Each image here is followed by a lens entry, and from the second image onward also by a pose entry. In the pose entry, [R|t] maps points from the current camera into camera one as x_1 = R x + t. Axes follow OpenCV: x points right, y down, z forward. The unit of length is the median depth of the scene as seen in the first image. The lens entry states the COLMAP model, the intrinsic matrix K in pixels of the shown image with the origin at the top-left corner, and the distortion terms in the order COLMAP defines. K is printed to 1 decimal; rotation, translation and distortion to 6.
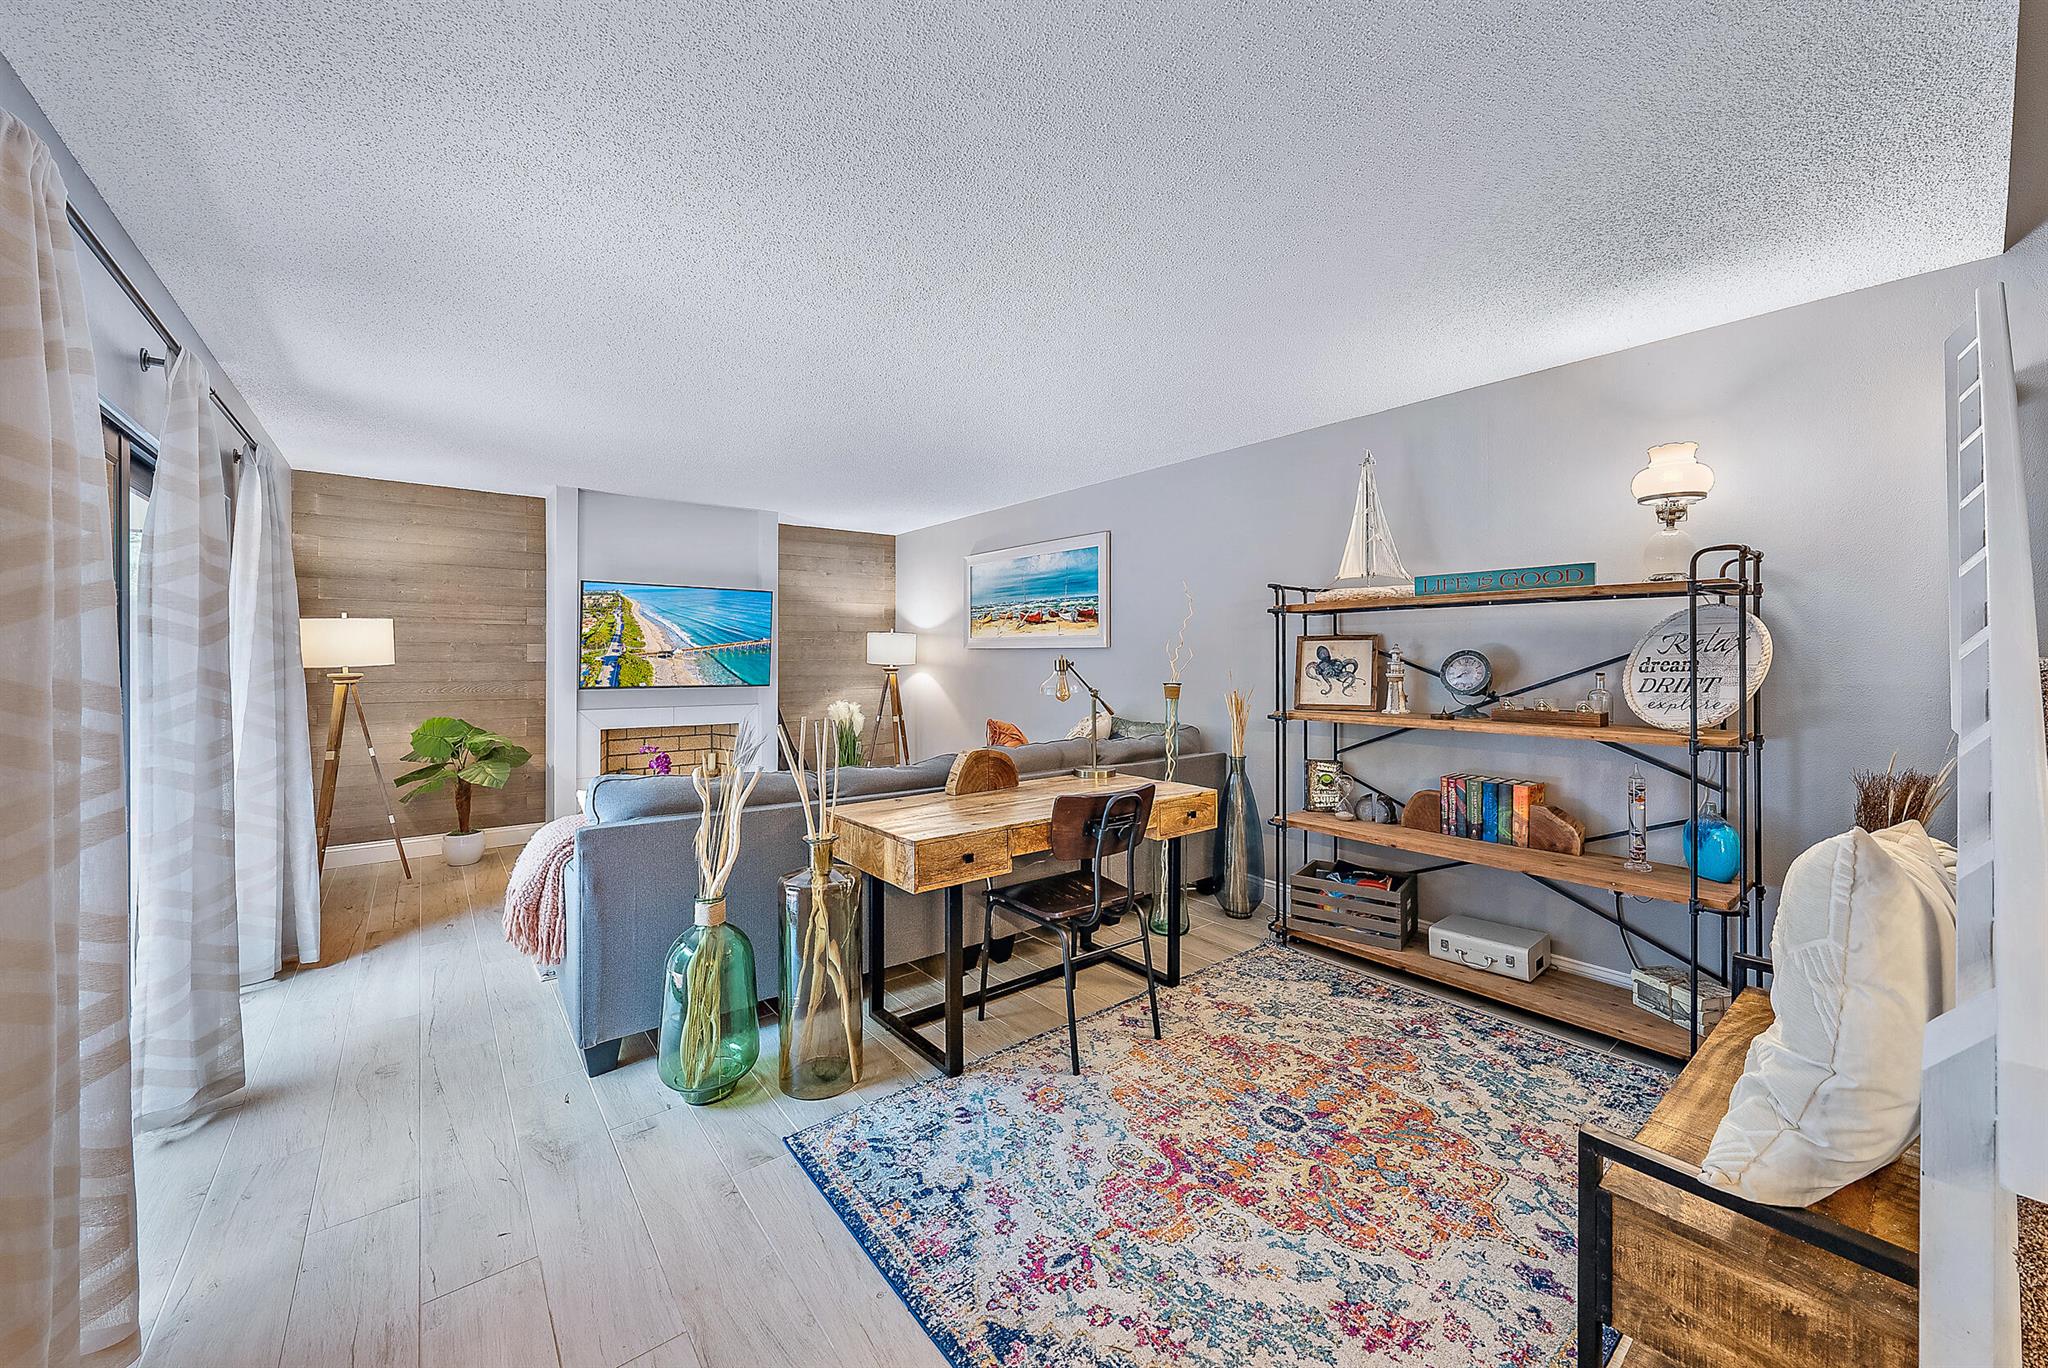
lens RADIAL K [[757.4, 0, 1028.8], [0, 757.4, 664.5], [0, 0, 1]] dist [0.000274, -0.000216]
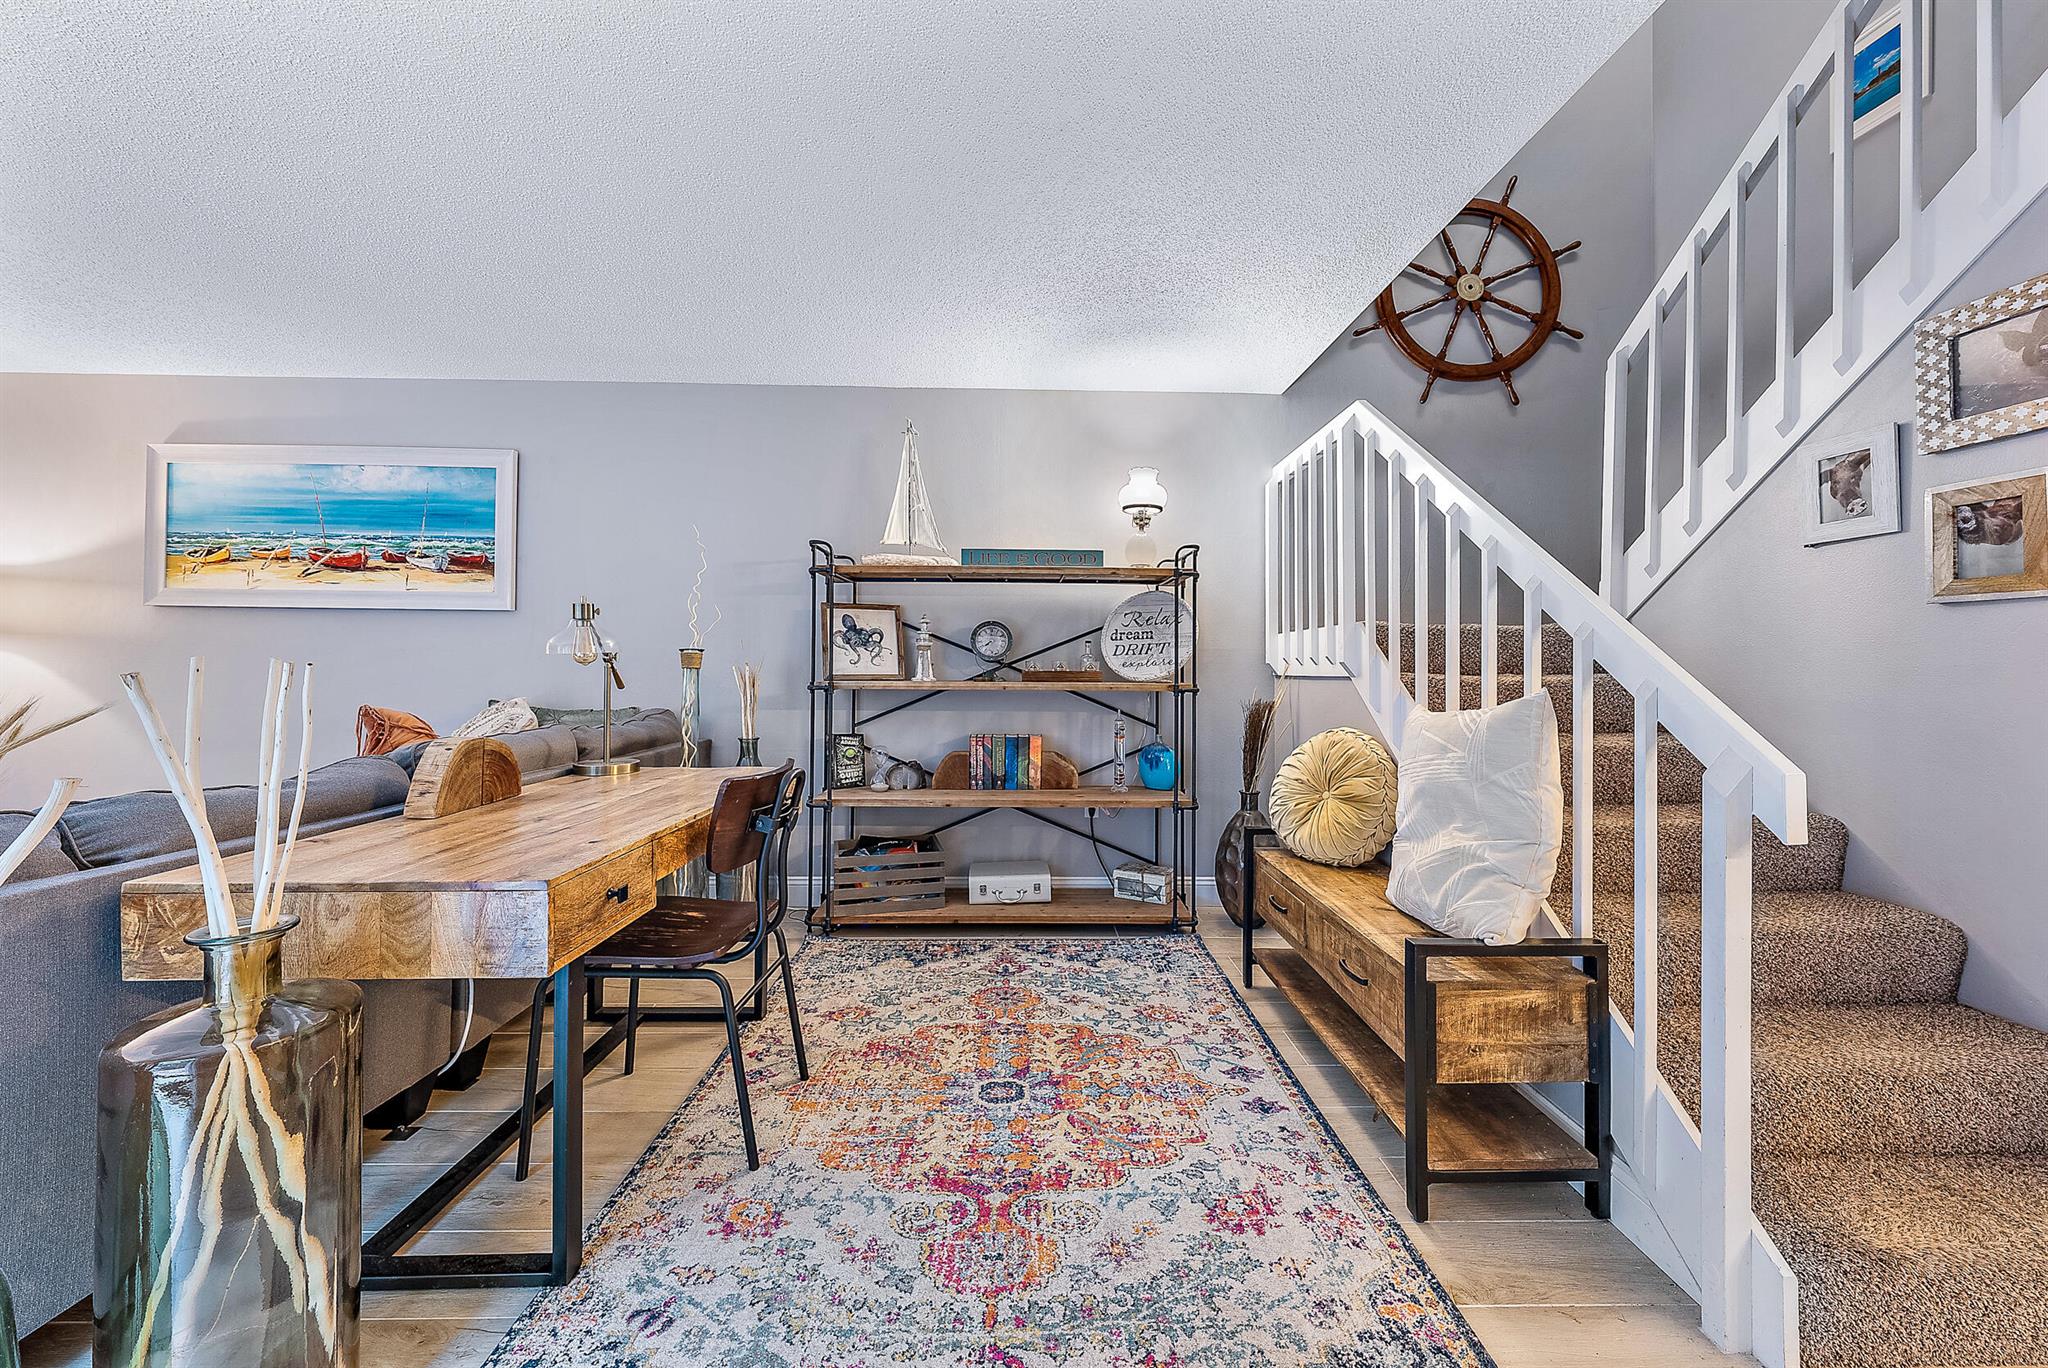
lens RADIAL K [[757.4, 0, 1028.8], [0, 757.4, 664.5], [0, 0, 1]] dist [0.000274, -0.000216]
pose [[0.611789, 0.011358, 0.790940, -0.291999], [-0.002962, 0.999923, -0.012068, 0.064122], [-0.791016, 0.005040, 0.611775, 0.302160]]
